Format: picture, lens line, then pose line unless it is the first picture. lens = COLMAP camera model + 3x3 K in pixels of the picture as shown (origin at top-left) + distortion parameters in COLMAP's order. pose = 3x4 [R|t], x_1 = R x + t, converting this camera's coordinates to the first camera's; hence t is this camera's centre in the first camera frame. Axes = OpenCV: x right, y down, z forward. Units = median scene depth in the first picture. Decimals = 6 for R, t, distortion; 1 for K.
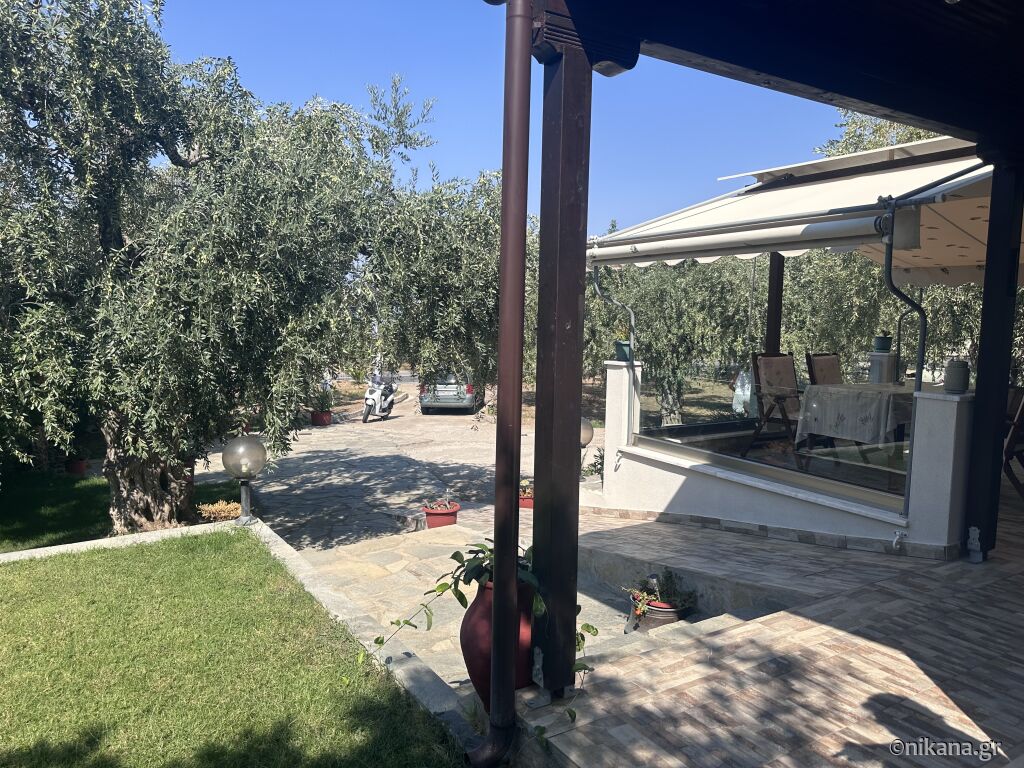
lens RADIAL K [[722.0, 0, 504.4], [0, 722.0, 385.5], [0, 0, 1]] dist [0.065306, -0.087142]
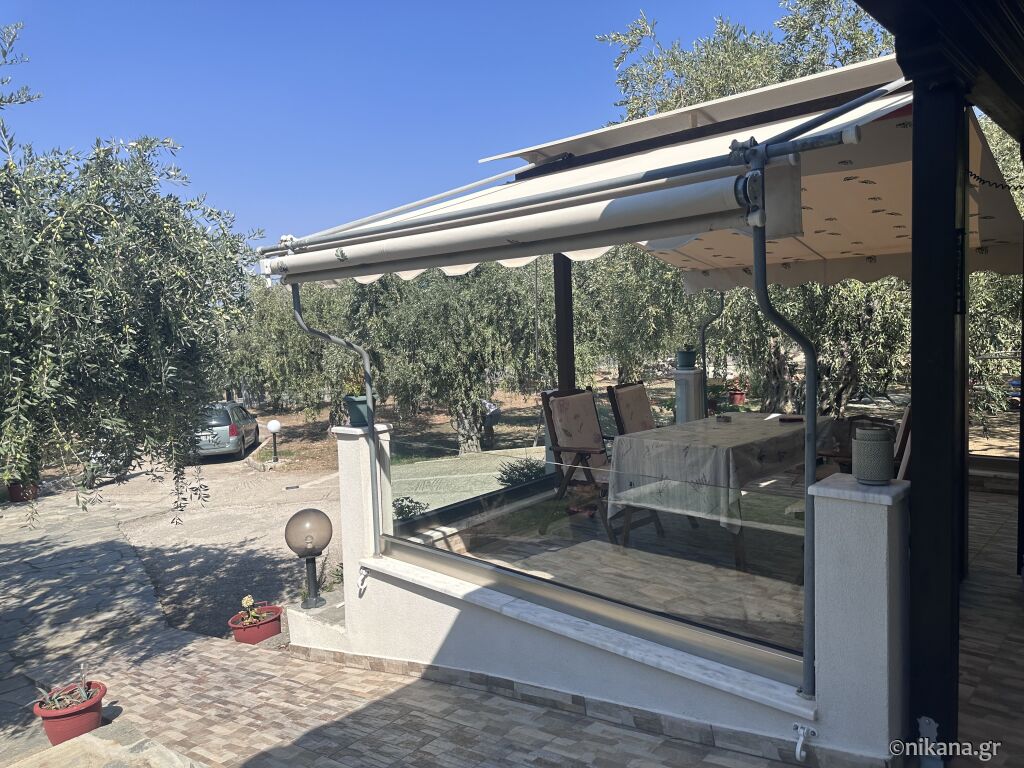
lens RADIAL K [[722.0, 0, 511.2], [0, 722.0, 391.6], [0, 0, 1]] dist [0.065306, -0.087142]
pose [[0.959181, -0.081881, 0.270679, 0.089892], [0.084109, 0.996451, 0.003379, -0.041295], [-0.269995, 0.019525, 0.962664, 0.242997]]
